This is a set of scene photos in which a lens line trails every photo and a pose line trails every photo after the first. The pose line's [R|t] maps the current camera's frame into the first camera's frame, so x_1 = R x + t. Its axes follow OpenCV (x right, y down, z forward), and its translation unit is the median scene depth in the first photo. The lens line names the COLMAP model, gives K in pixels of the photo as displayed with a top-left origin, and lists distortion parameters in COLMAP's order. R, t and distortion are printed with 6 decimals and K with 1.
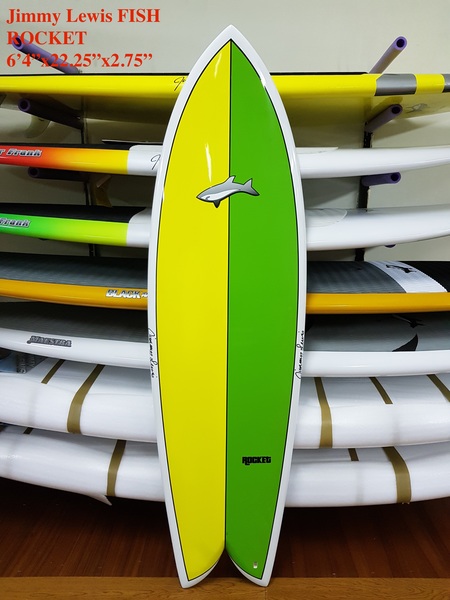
lens RADIAL K [[462.4, 0, 238.1], [0, 462.4, 299.4], [0, 0, 1]] dist [0.024126, -0.034472]
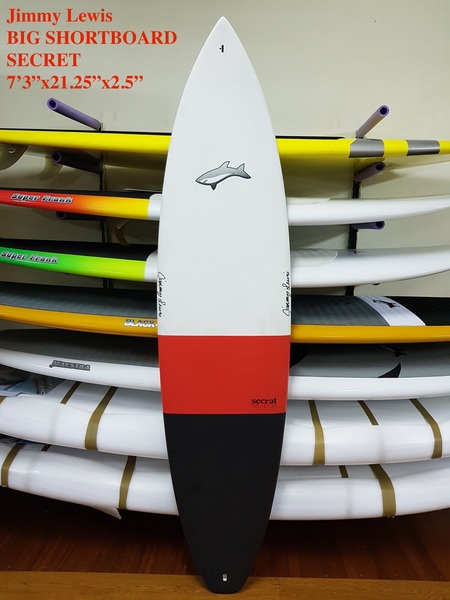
lens RADIAL K [[462.4, 0, 239.6], [0, 462.4, 298.6], [0, 0, 1]] dist [0.024126, -0.034472]
pose [[0.999779, 0.013298, 0.016298, -0.022577], [-0.012260, 0.997988, -0.062201, -0.004896], [-0.017092, 0.061988, 0.997931, -0.122940]]
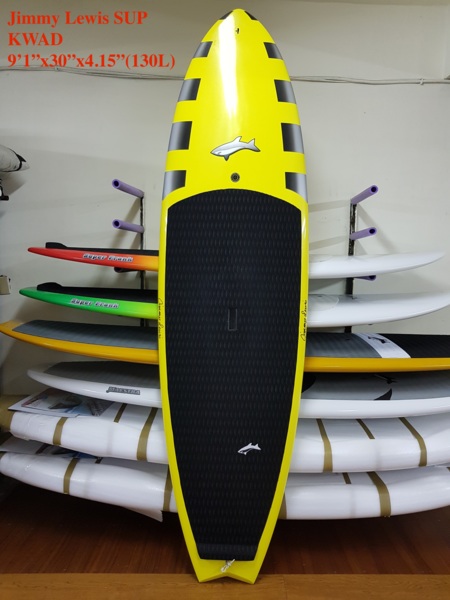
lens RADIAL K [[462.4, 0, 238.8], [0, 462.4, 296.5], [0, 0, 1]] dist [0.024126, -0.034472]
pose [[0.999404, 0.015784, 0.030709, -0.116343], [-0.011290, 0.989895, -0.141350, 0.005117], [-0.032630, 0.140919, 0.989483, -0.395597]]
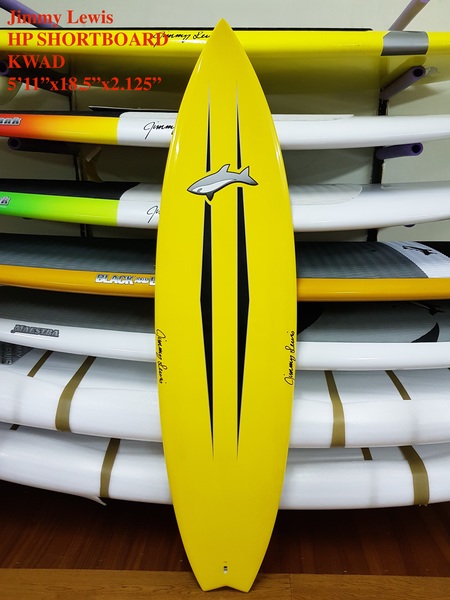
lens RADIAL K [[462.4, 0, 238.0], [0, 462.4, 295.4], [0, 0, 1]] dist [0.024126, -0.034472]
pose [[0.999999, -0.000697, -0.001229, -0.006115], [0.000745, 0.999218, 0.039543, -0.015161], [0.001200, -0.039543, 0.999217, 0.091012]]
